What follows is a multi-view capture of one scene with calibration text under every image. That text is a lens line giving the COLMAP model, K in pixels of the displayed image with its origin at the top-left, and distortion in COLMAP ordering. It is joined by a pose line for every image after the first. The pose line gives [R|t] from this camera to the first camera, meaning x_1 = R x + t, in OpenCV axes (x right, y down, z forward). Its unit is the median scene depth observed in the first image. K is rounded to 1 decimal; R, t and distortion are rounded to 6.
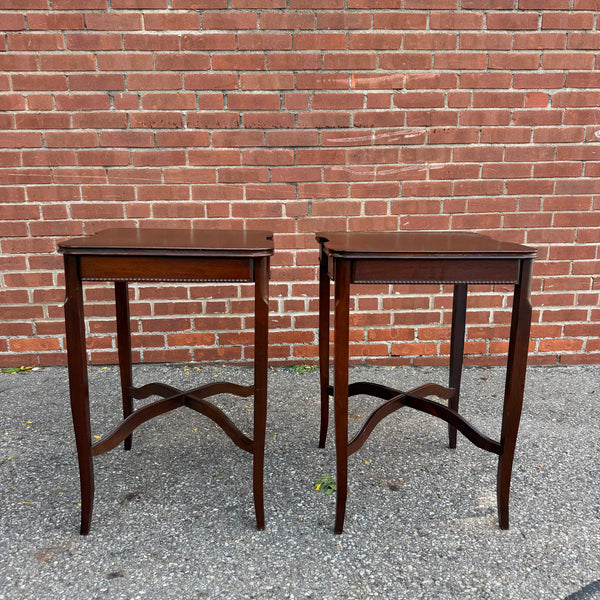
lens RADIAL K [[561.1, 0, 301.6], [0, 561.1, 301.0], [0, 0, 1]] dist [0.123802, -0.234406]
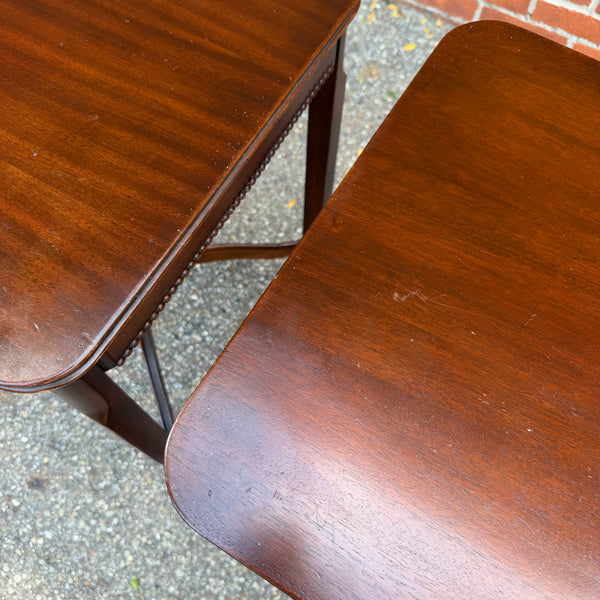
lens RADIAL K [[561.7, 0, 301.3], [0, 561.7, 301.8], [0, 0, 1]] dist [0.123717, -0.234456]
pose [[0.828734, 0.513151, -0.223327, 0.015663], [-0.115130, 0.546843, 0.829282, -0.196807], [0.547672, -0.661543, 0.512266, 0.506202]]
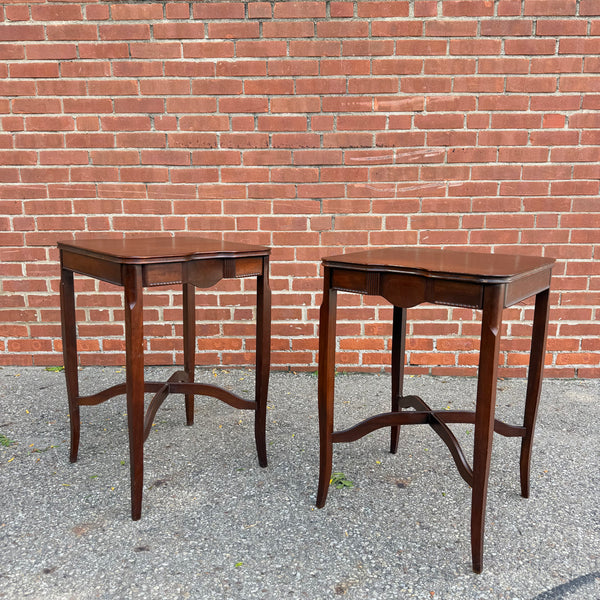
lens RADIAL K [[561.0, 0, 301.5], [0, 561.0, 299.6], [0, 0, 1]] dist [0.139125, -0.274659]
pose [[0.997935, 0.019138, -0.061320, 0.023514], [-0.020546, 0.999538, -0.022417, 0.005325], [0.060863, 0.023630, 0.997866, -0.058314]]
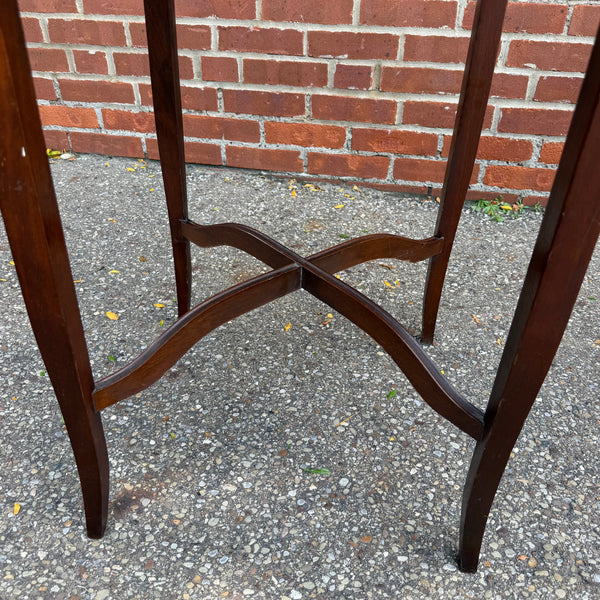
lens RADIAL K [[587.9, 0, 299.6], [0, 587.9, 301.7], [0, 0, 1]] dist [0.145950, -0.295807]
pose [[0.967886, 0.156965, -0.196364, -0.060664], [-0.073905, 0.924262, 0.374536, -0.000147], [0.240281, -0.347996, 0.906181, 0.428328]]
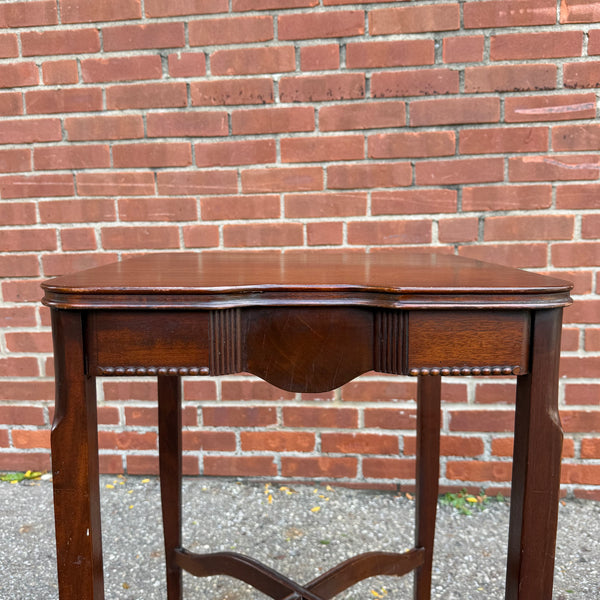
lens RADIAL K [[593.0, 0, 298.0], [0, 593.0, 298.8], [0, 0, 1]] dist [0.153126, -0.350558]
pose [[0.986136, 0.007805, -0.165757, -0.070657], [-0.021130, 0.996668, -0.078778, -0.039823], [0.164589, 0.081188, 0.983015, 0.371753]]
